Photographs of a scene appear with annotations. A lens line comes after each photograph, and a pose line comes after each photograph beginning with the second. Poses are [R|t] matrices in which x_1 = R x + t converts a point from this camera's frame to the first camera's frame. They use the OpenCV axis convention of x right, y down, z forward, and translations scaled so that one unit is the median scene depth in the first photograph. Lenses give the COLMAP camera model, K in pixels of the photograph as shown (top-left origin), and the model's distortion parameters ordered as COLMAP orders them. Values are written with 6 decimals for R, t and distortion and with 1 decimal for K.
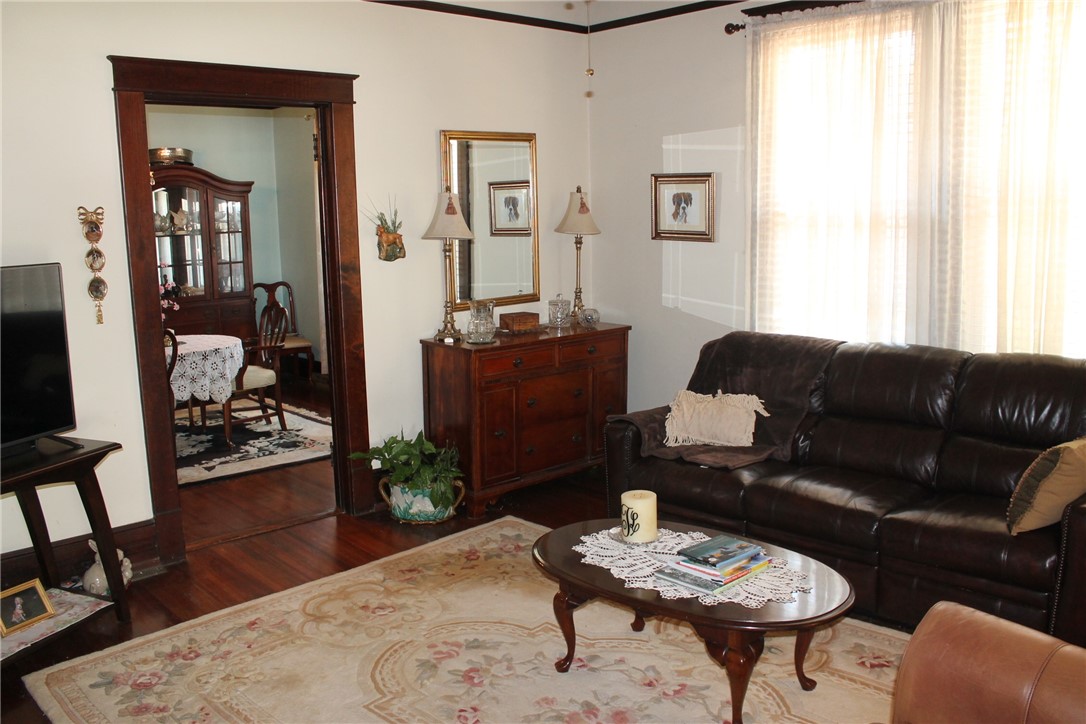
lens RADIAL K [[922.7, 0, 548.9], [0, 922.7, 361.1], [0, 0, 1]] dist [-0.147471, 0.116290]
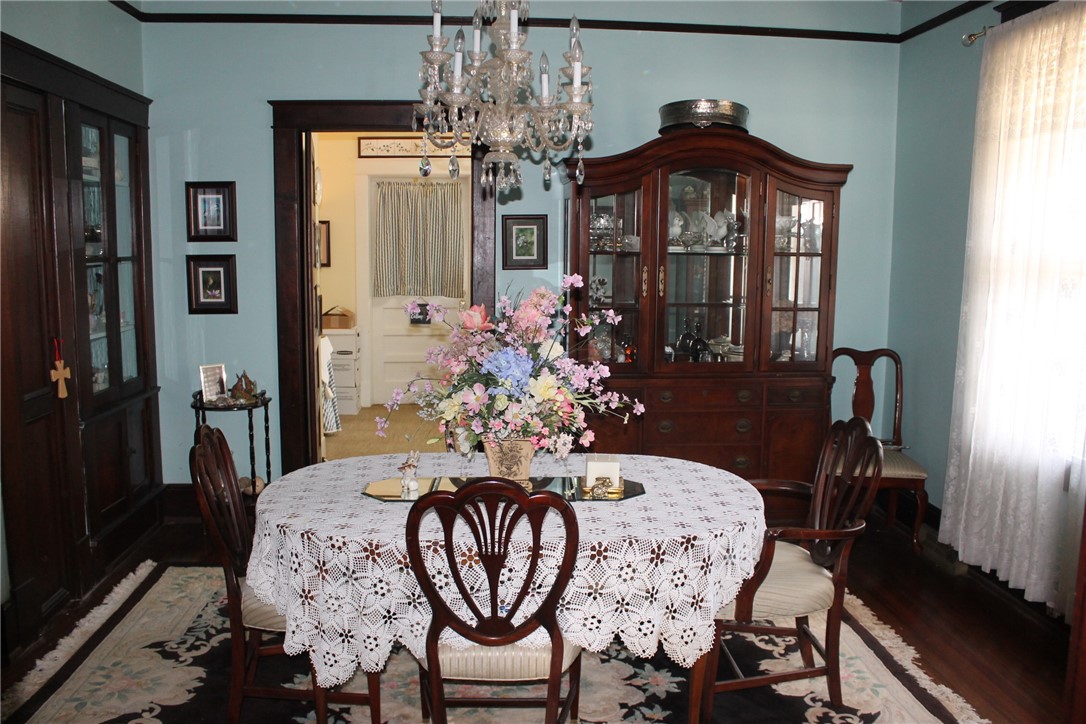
lens RADIAL K [[922.7, 0, 546.6], [0, 922.7, 363.9], [0, 0, 1]] dist [-0.147471, 0.116290]
pose [[0.792121, 0.113657, -0.599688, -0.185187], [-0.127932, 0.991602, 0.018952, -0.092411], [0.596806, 0.061707, 0.800009, 0.644493]]
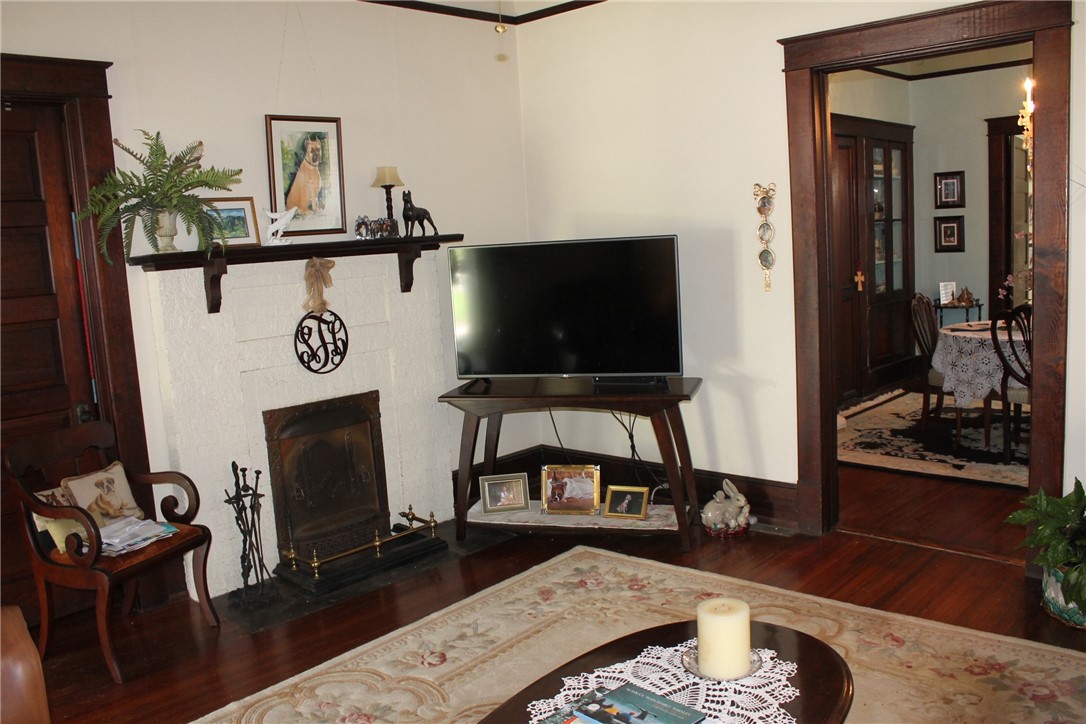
lens RADIAL K [[922.7, 0, 538.8], [0, 922.7, 363.3], [0, 0, 1]] dist [-0.147471, 0.116290]
pose [[0.066618, 0.162358, -0.984481, 0.378148], [-0.104656, 0.982367, 0.154927, -0.063800], [0.992275, 0.092711, 0.082435, 0.416408]]
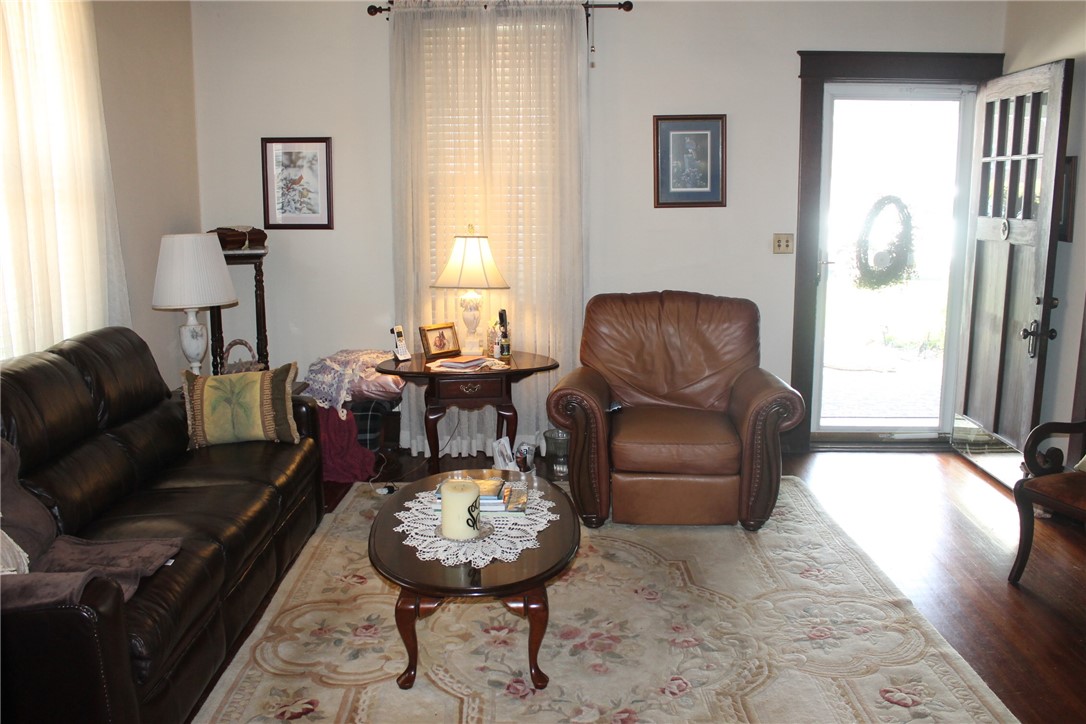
lens RADIAL K [[922.7, 0, 544.3], [0, 922.7, 367.4], [0, 0, 1]] dist [-0.147471, 0.116290]
pose [[-0.713533, -0.104588, 0.692772, -0.306194], [0.136300, 0.949182, 0.283684, -0.114853], [-0.687236, 0.296842, -0.663017, 0.796184]]
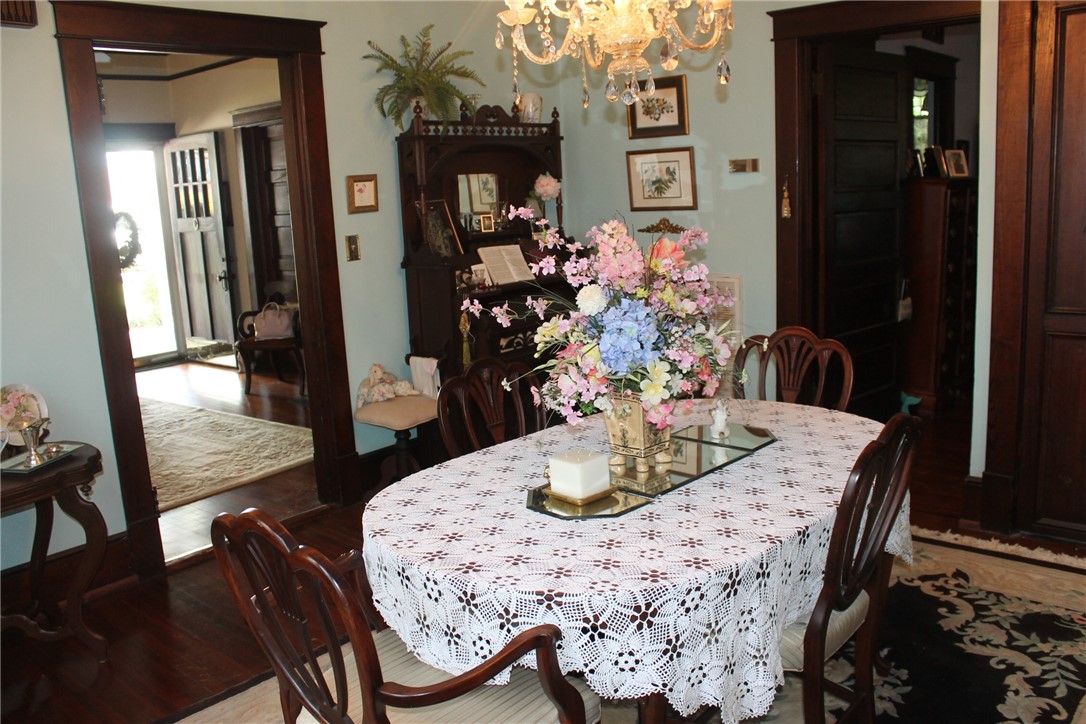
lens RADIAL K [[922.7, 0, 545.7], [0, 922.7, 365.9], [0, 0, 1]] dist [-0.147471, 0.116290]
pose [[-0.989028, 0.096804, -0.111593, -0.395486], [0.052552, 0.936521, 0.346650, -0.201099], [0.138066, 0.336982, -0.931333, 1.400855]]
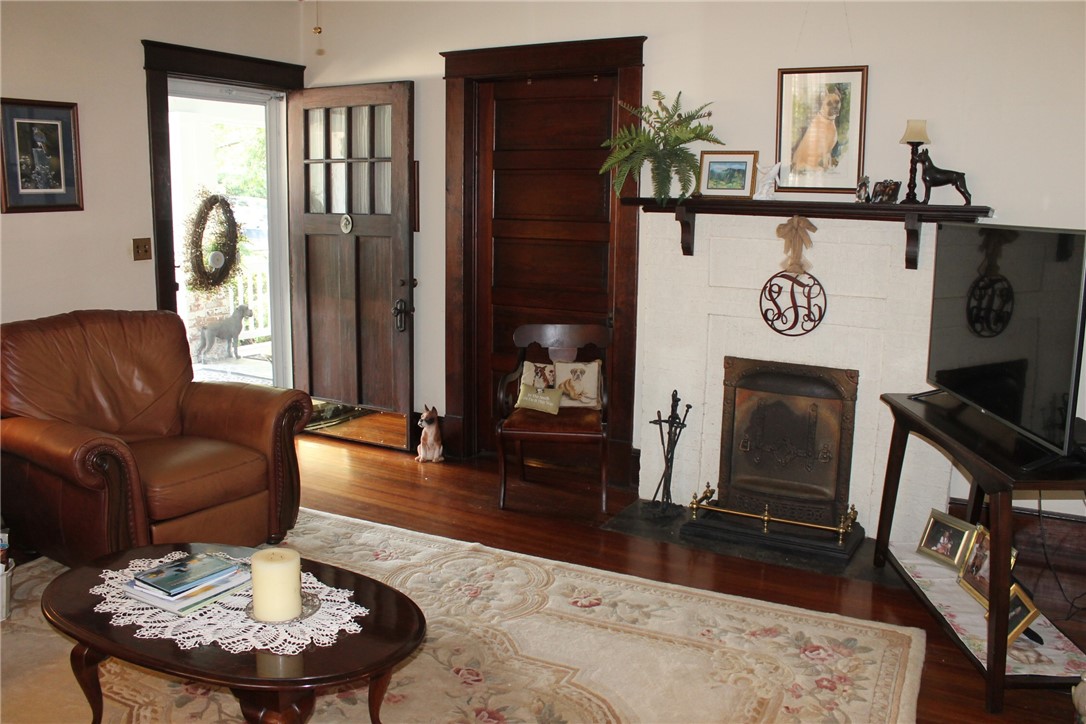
lens RADIAL K [[922.7, 0, 552.7], [0, 922.7, 362.9], [0, 0, 1]] dist [-0.147471, 0.116290]
pose [[-0.948771, 0.069650, -0.308193, 0.052589], [-0.039632, 0.941464, 0.334775, -0.132996], [0.313470, 0.329839, -0.890473, 0.874324]]
